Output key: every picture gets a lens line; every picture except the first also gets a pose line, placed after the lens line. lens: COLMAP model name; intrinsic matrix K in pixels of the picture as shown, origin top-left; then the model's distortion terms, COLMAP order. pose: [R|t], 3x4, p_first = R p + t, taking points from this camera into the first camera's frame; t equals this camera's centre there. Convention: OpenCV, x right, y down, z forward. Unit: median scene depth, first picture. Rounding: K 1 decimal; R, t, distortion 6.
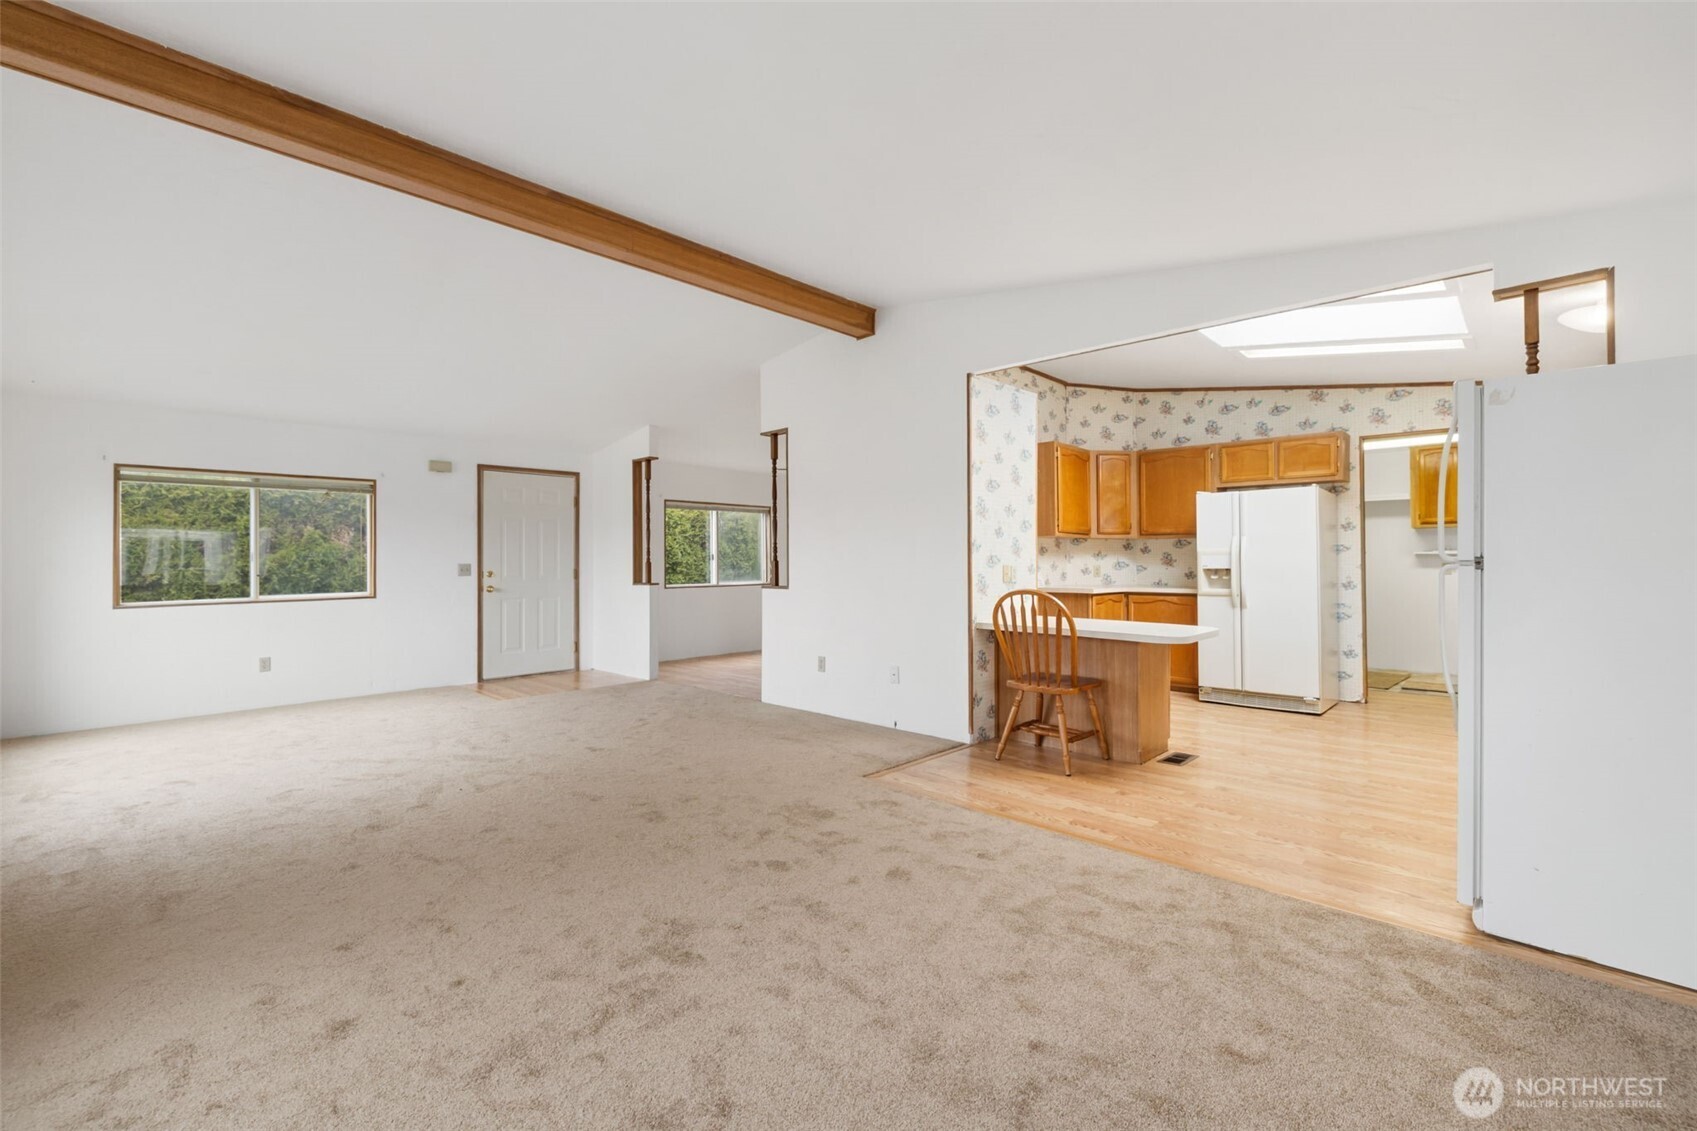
lens RADIAL K [[724.7, 0, 854.2], [0, 724.7, 561.2], [0, 0, 1]] dist [0.000028, 0.000056]
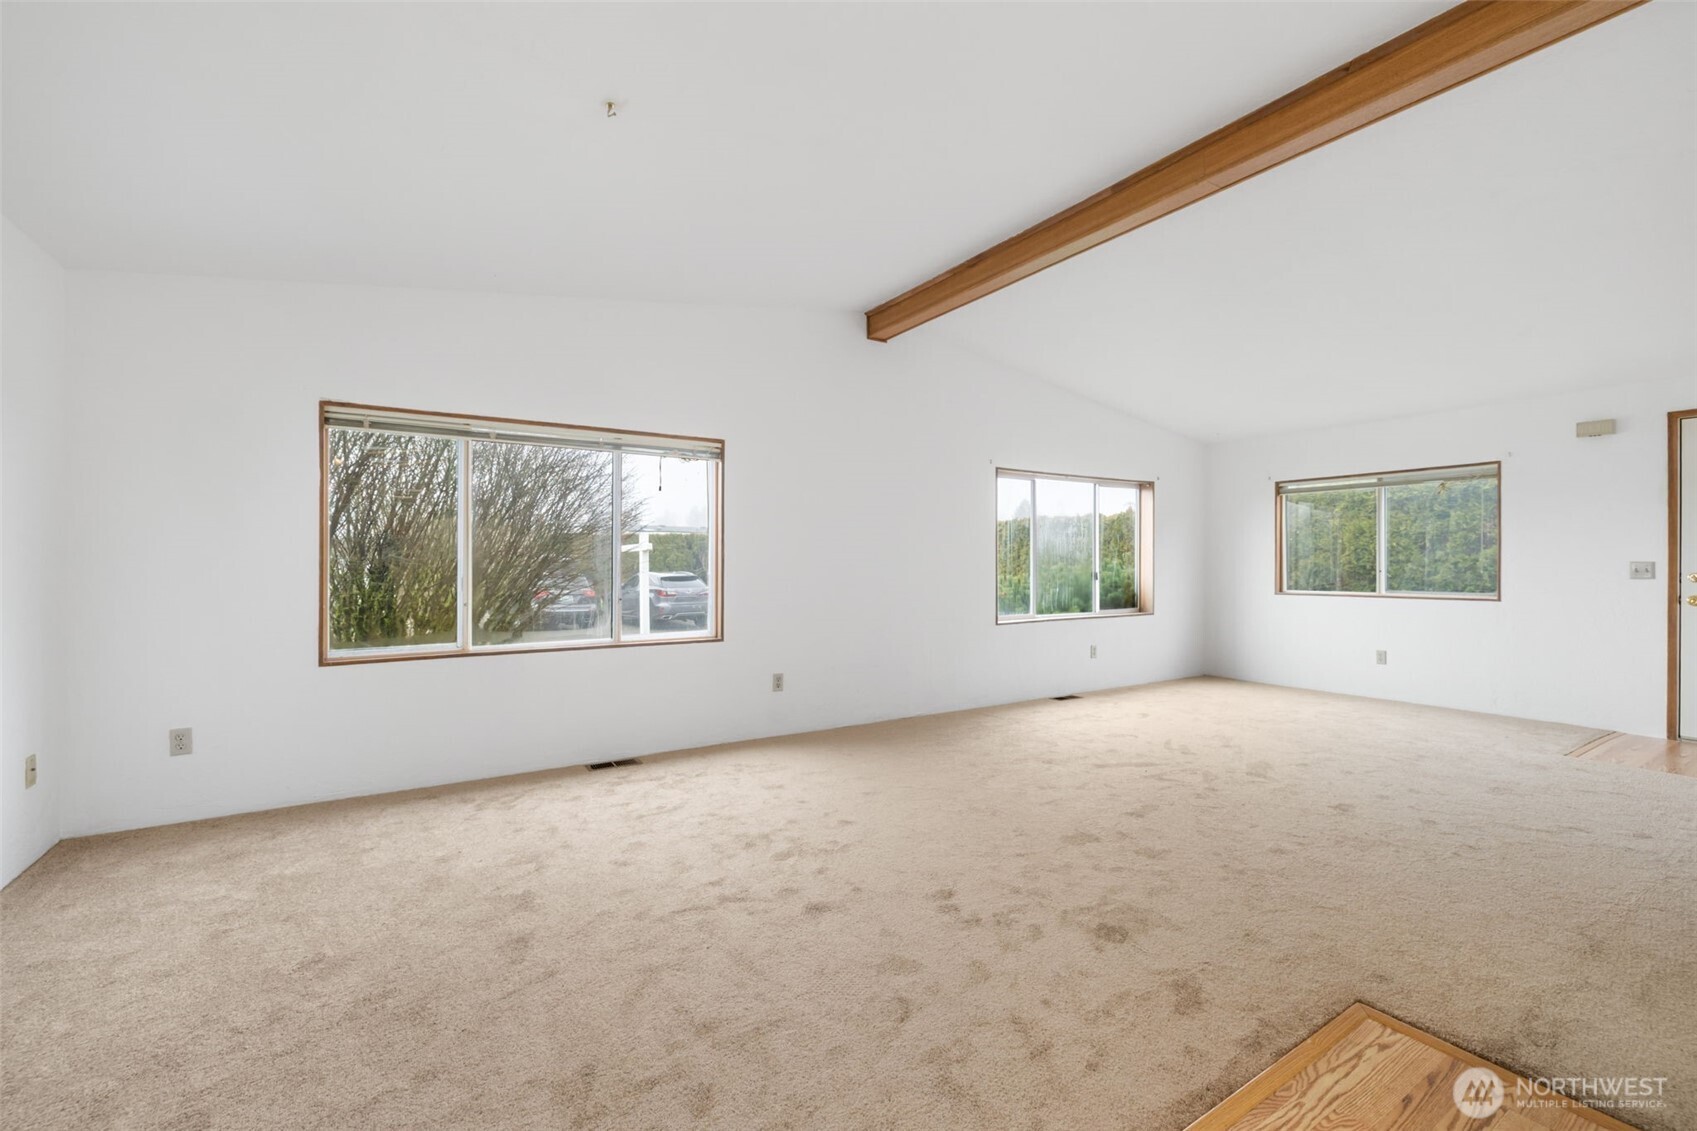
lens RADIAL K [[724.7, 0, 858.4], [0, 724.7, 573.3], [0, 0, 1]] dist [0.000028, 0.000056]
pose [[-0.232622, 0.022404, -0.972309, 0.366985], [0.000659, 0.999738, 0.022878, -0.002052], [0.972567, 0.004681, -0.232576, 0.511974]]
